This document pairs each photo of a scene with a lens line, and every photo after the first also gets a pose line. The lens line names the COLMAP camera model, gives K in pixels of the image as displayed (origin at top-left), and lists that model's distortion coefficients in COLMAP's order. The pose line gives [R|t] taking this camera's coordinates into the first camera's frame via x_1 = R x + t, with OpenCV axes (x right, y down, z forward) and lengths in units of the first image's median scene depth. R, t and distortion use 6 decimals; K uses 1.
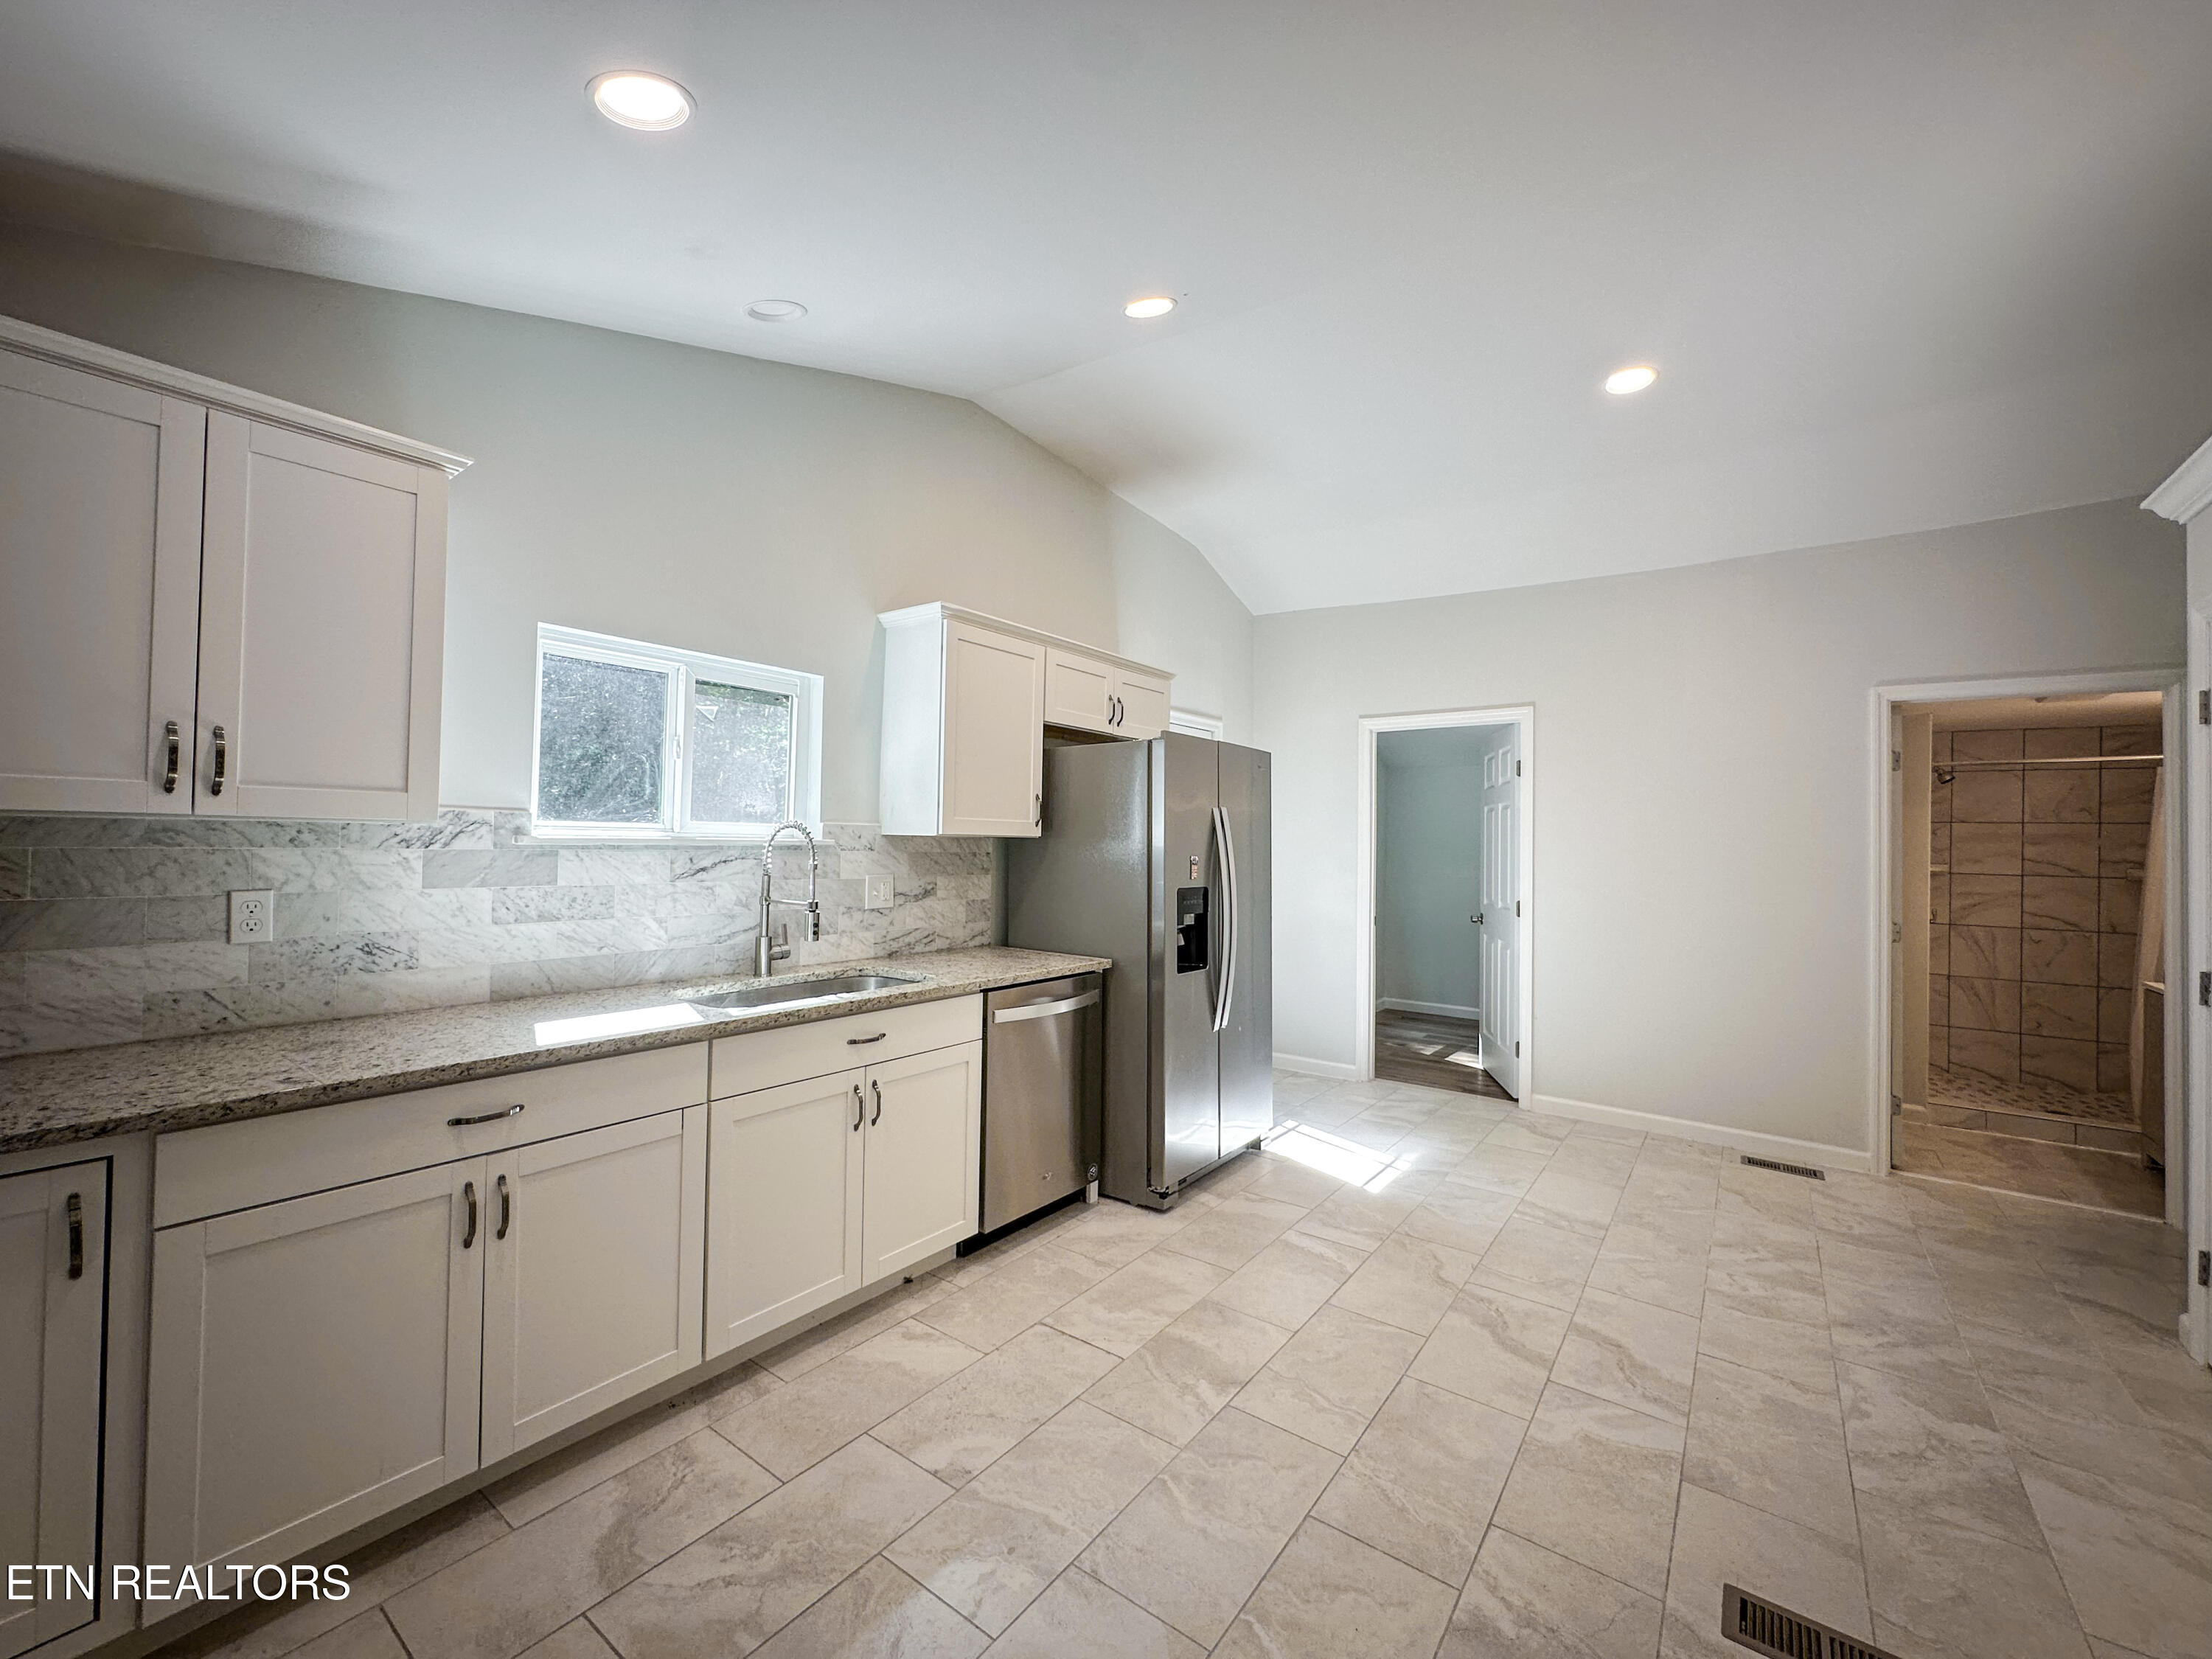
lens RADIAL K [[892.7, 0, 1103.3], [0, 892.7, 824.0], [0, 0, 1]] dist [0.001316, 0.000137]
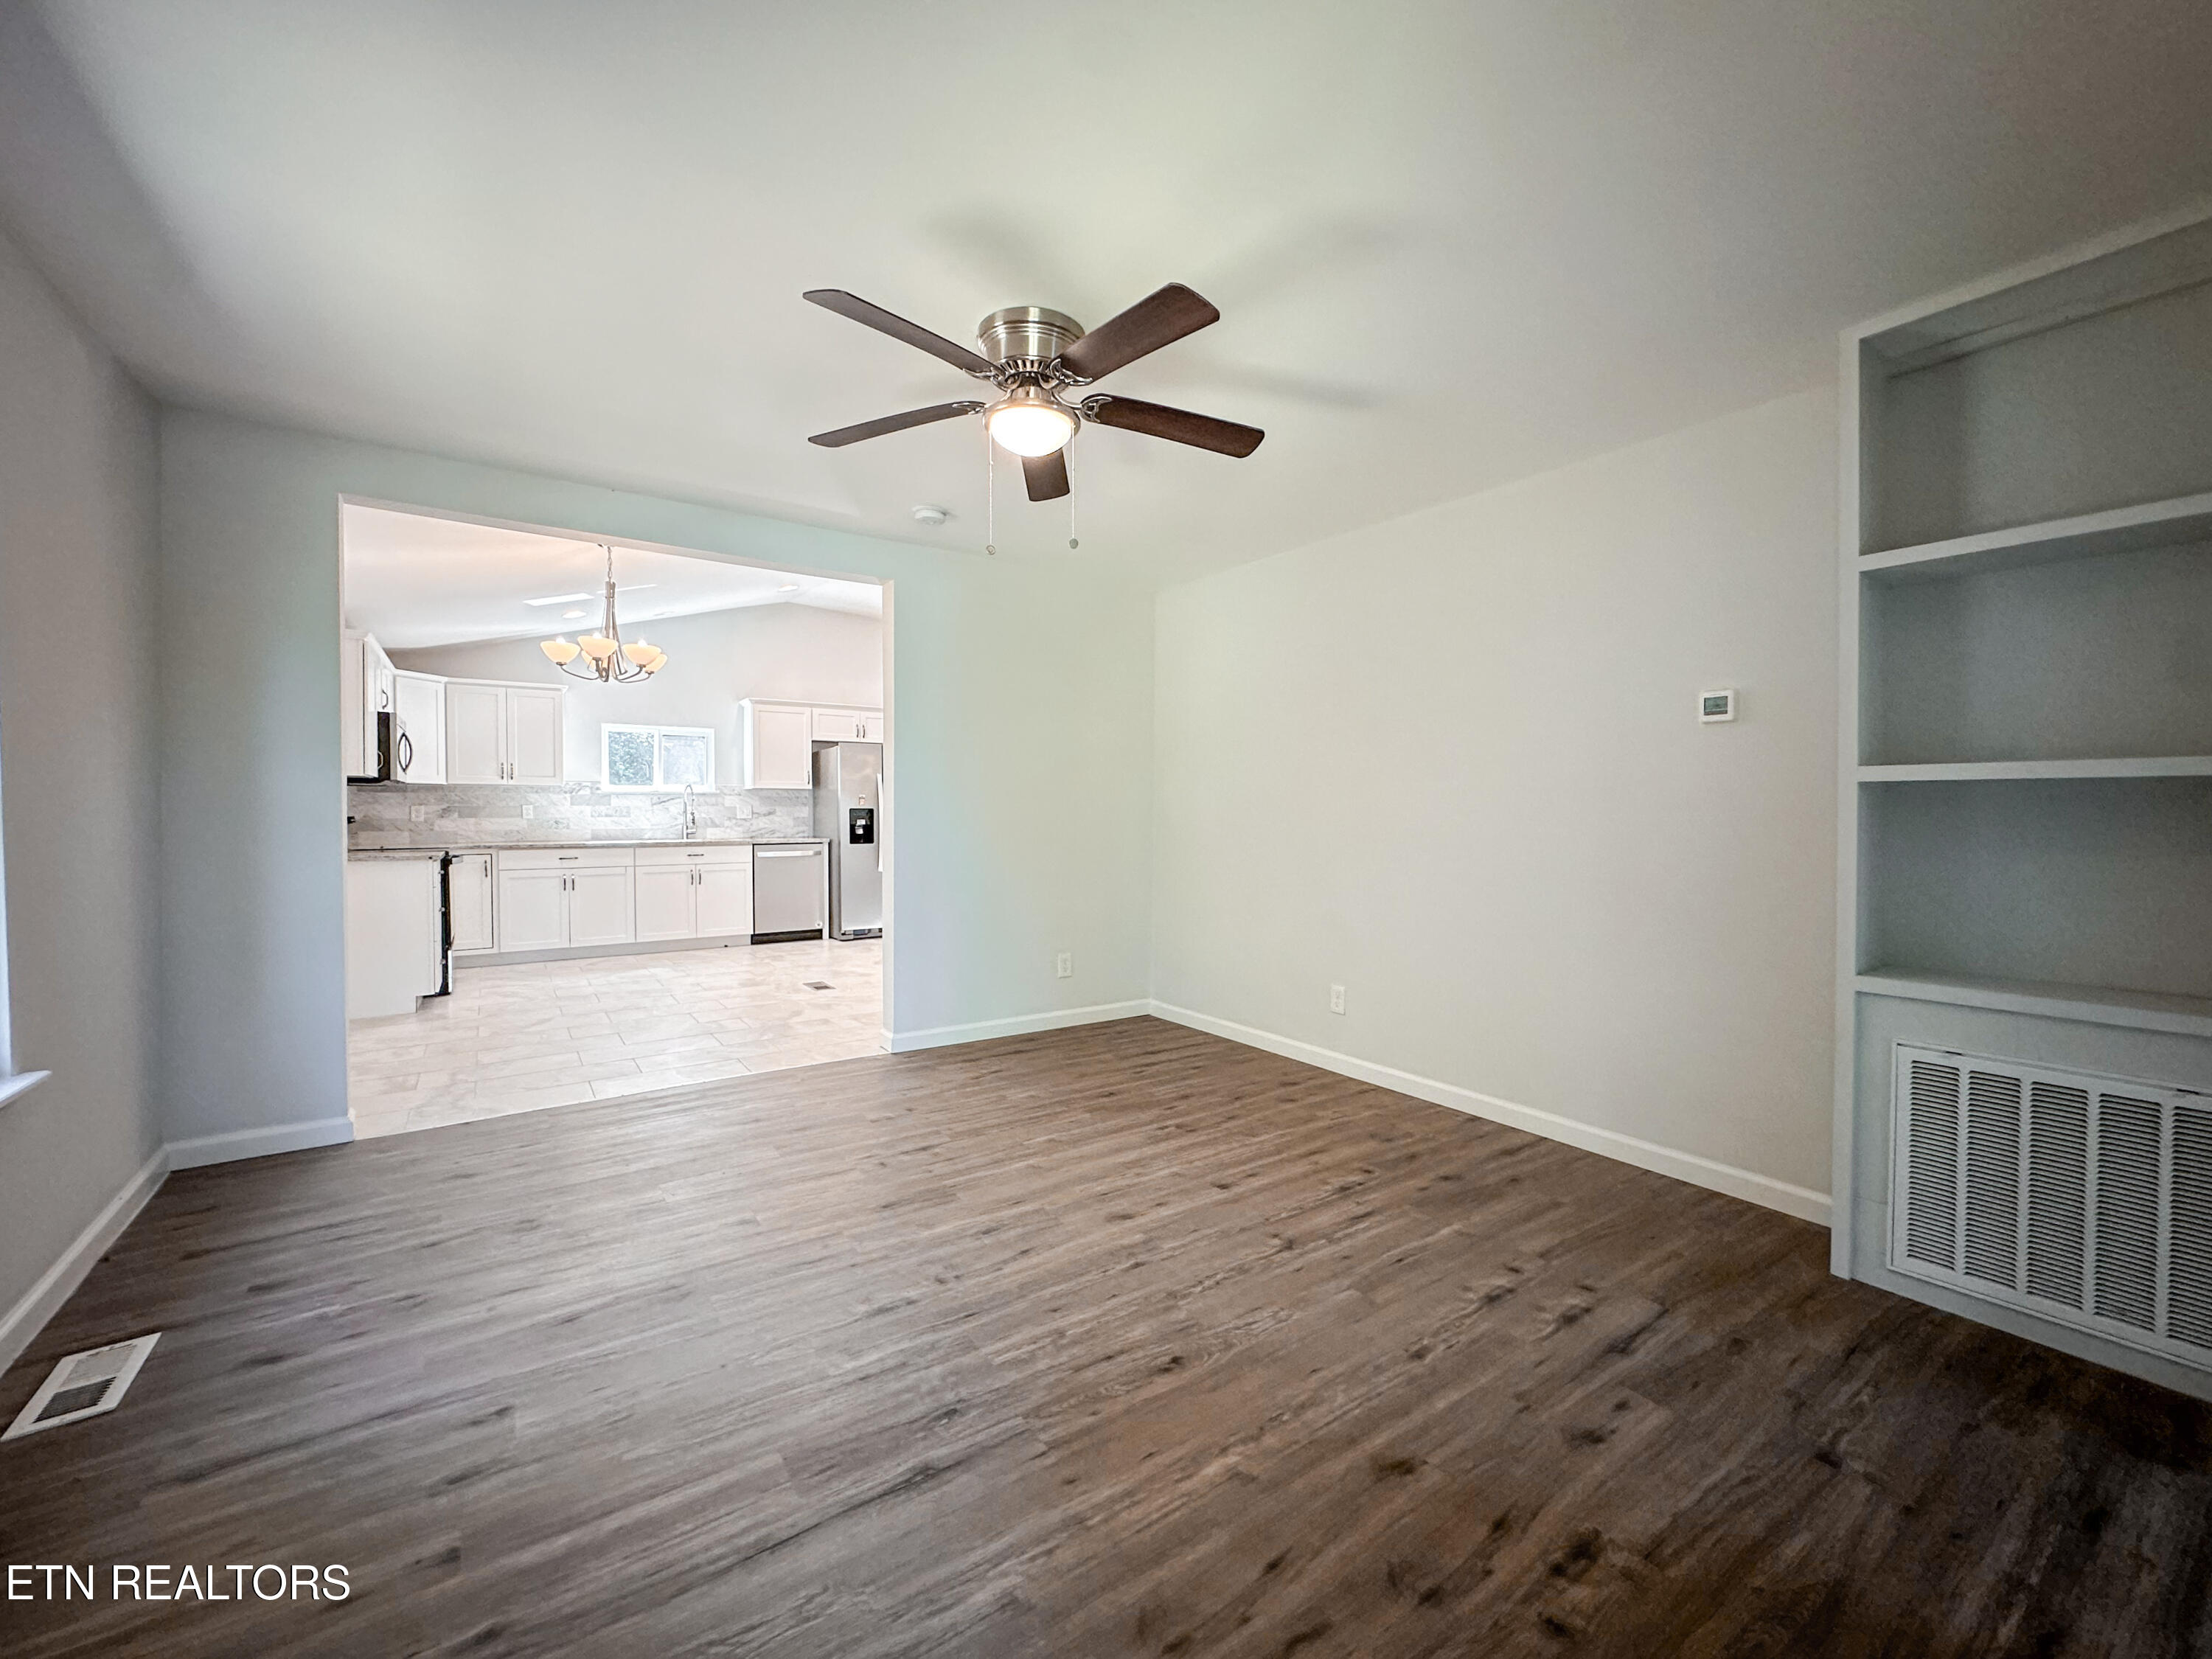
lens RADIAL K [[892.7, 0, 1106.4], [0, 892.7, 833.5], [0, 0, 1]] dist [0.001316, 0.000137]
pose [[0.947031, -0.011562, -0.320934, 1.769047], [0.024741, 0.999008, 0.037015, 0.080118], [0.320188, -0.042994, 0.946378, -1.229696]]
